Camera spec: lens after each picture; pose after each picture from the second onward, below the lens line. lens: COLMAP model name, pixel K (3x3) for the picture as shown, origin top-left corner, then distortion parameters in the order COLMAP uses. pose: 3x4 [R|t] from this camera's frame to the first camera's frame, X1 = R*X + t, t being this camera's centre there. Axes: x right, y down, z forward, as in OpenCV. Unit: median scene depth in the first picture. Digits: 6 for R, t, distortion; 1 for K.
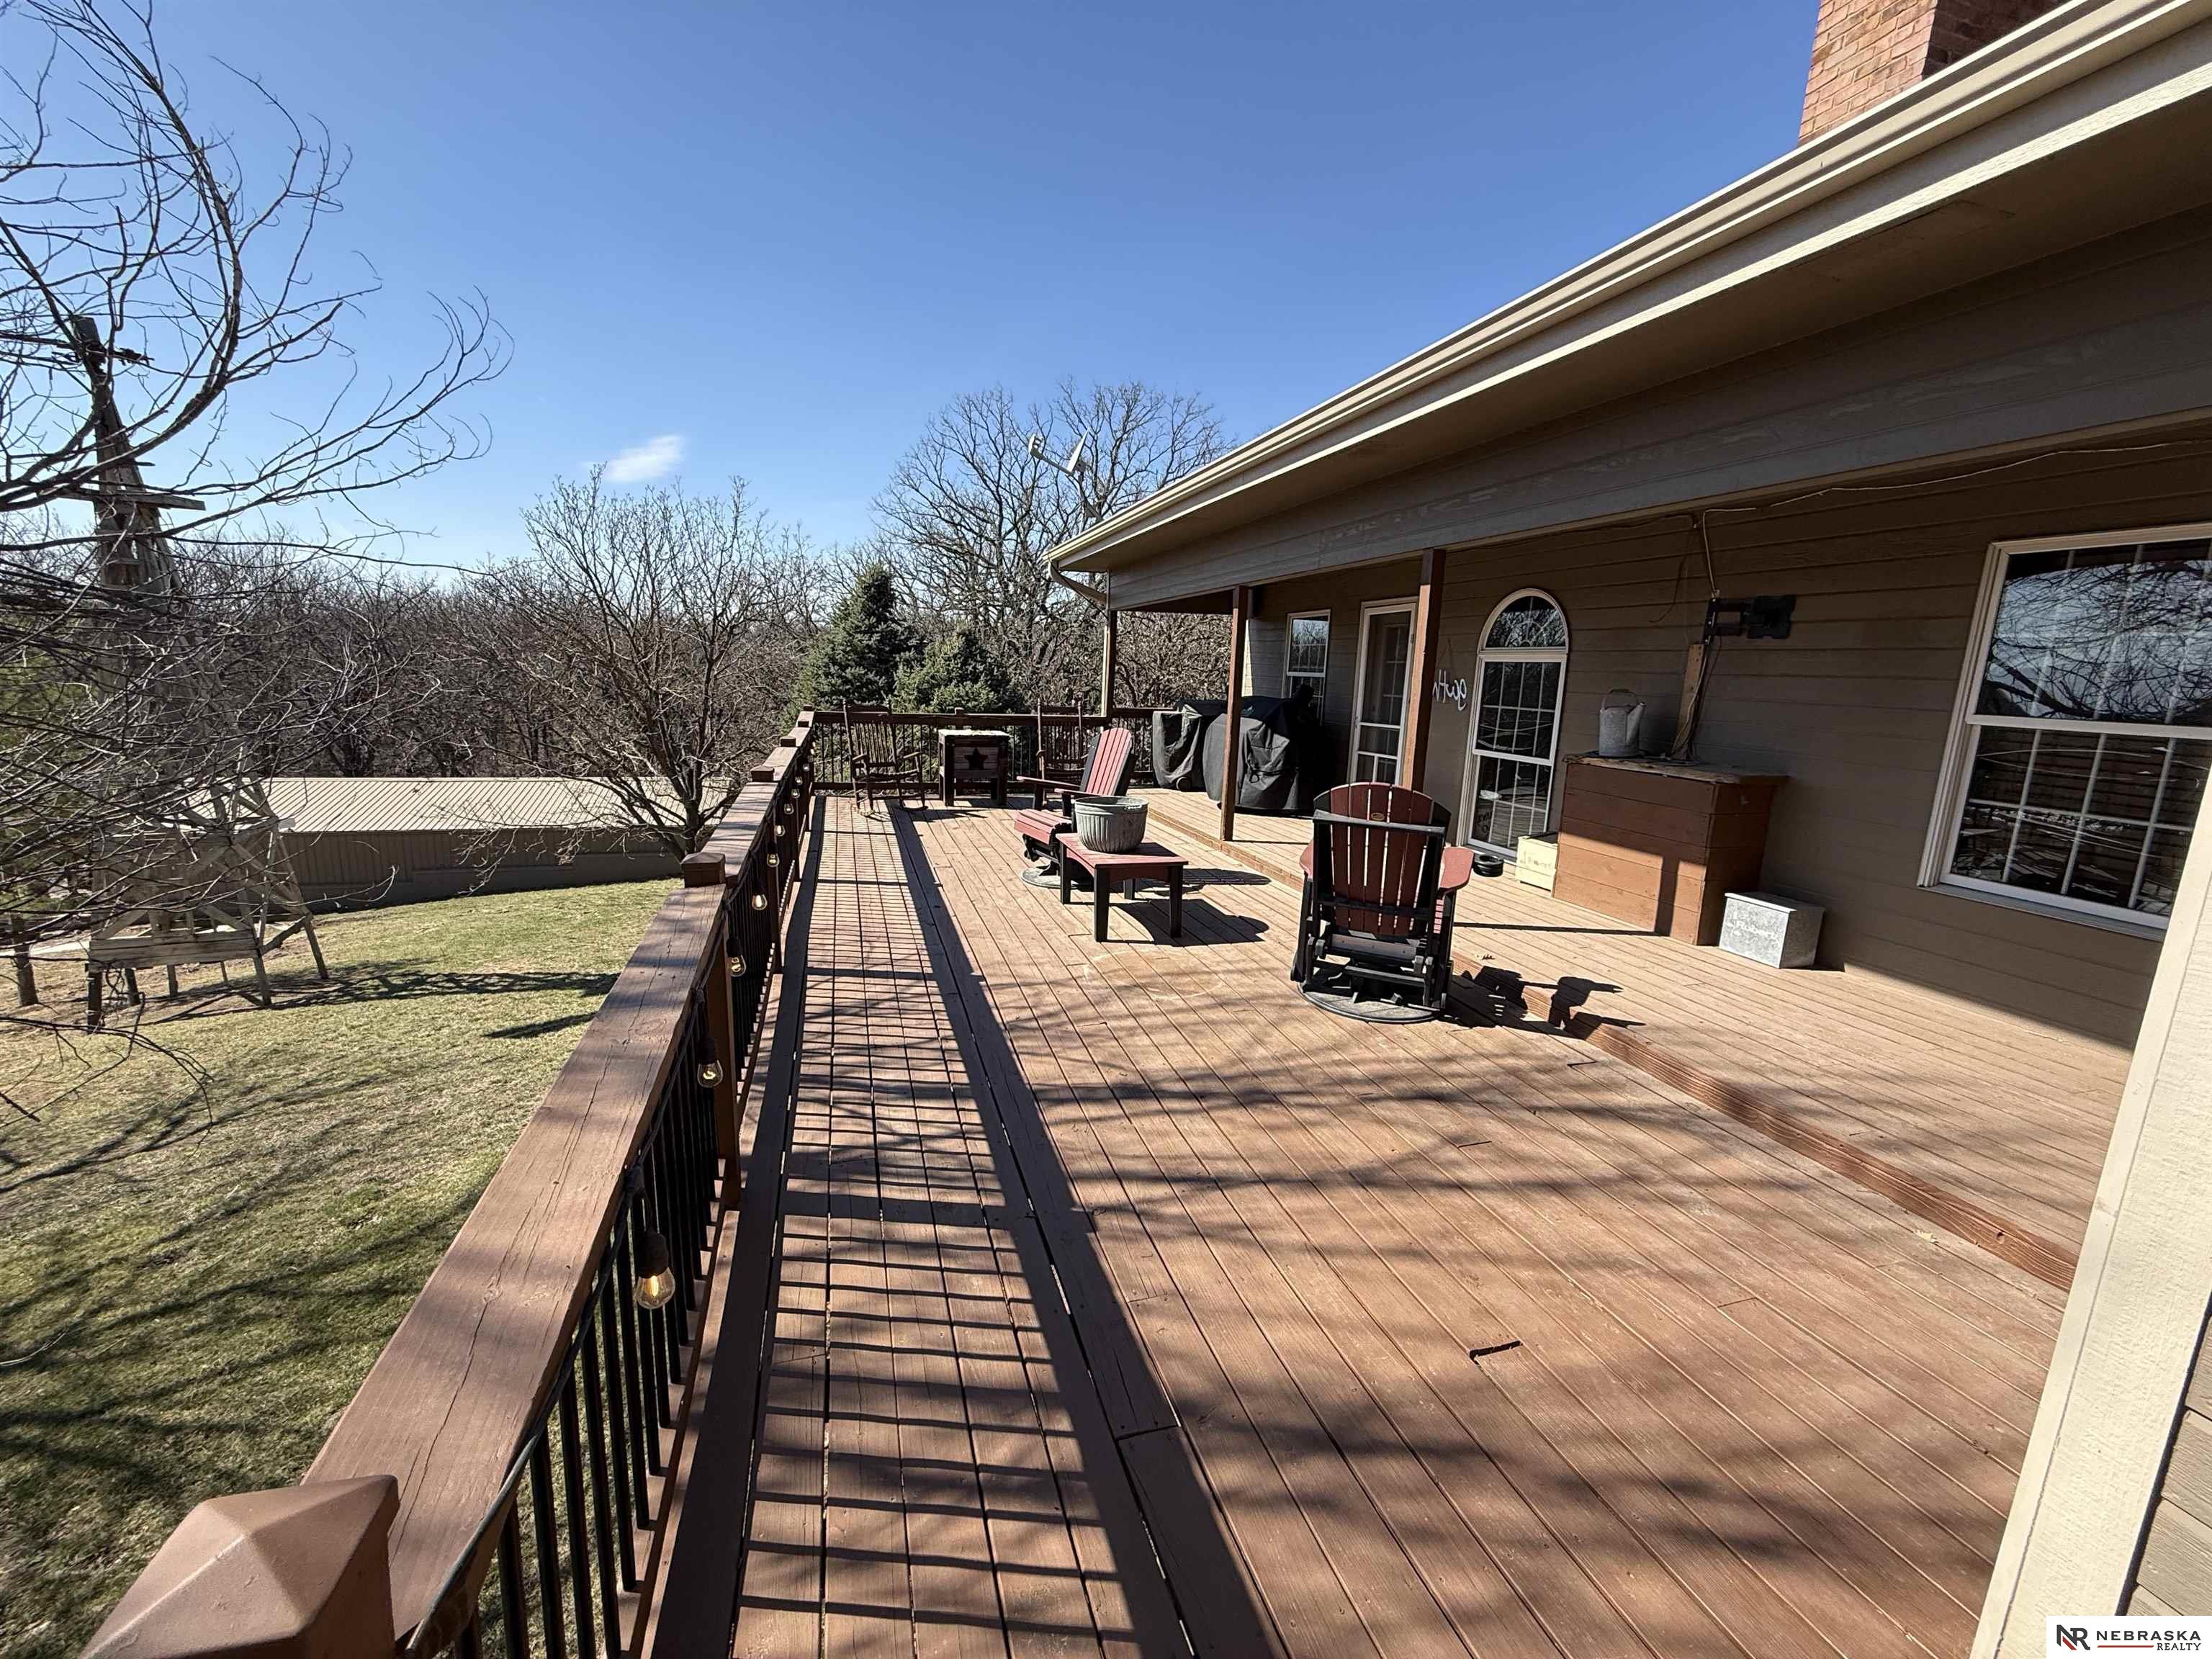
lens RADIAL K [[860.7, 0, 1106.0], [0, 860.7, 829.5], [0, 0, 1]] dist [-0.000492, -0.000134]
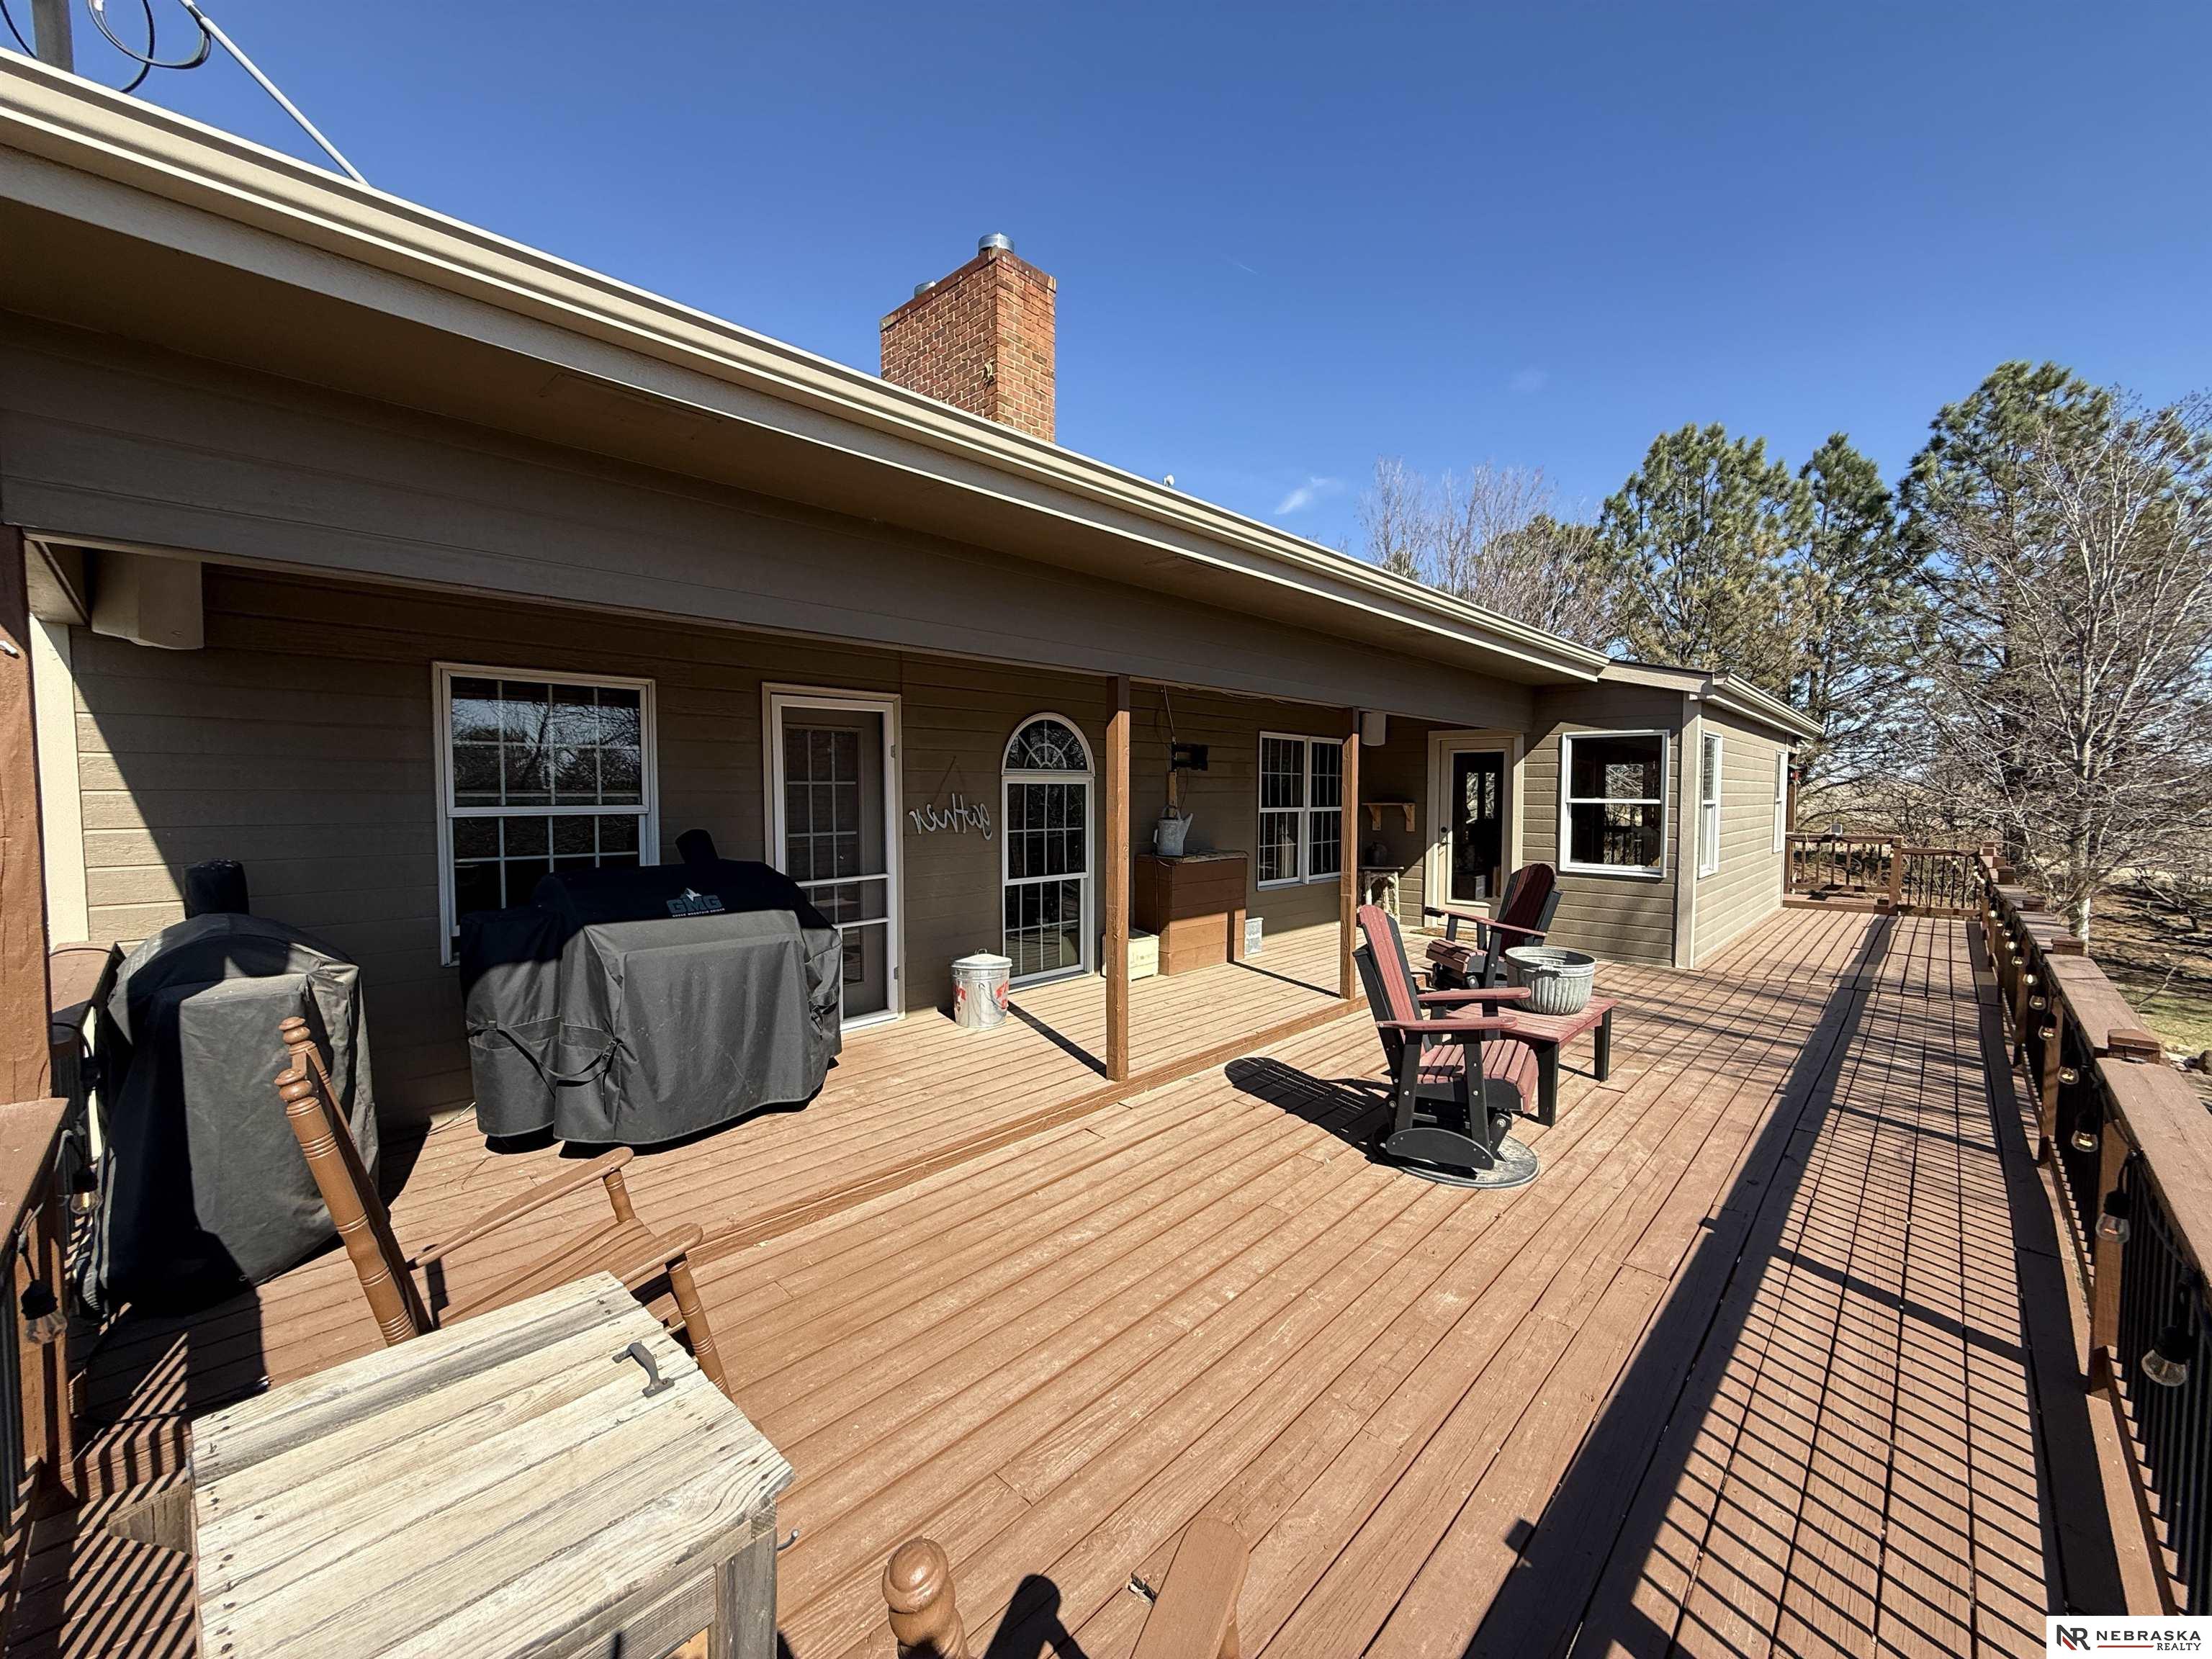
lens RADIAL K [[860.7, 0, 1106.0], [0, 860.7, 829.5], [0, 0, 1]] dist [-0.000492, -0.000134]
pose [[-0.481272, -0.077241, 0.873162, -0.591979], [0.144511, 0.975489, 0.165945, -0.410922], [-0.864578, 0.206046, -0.458313, 1.936550]]
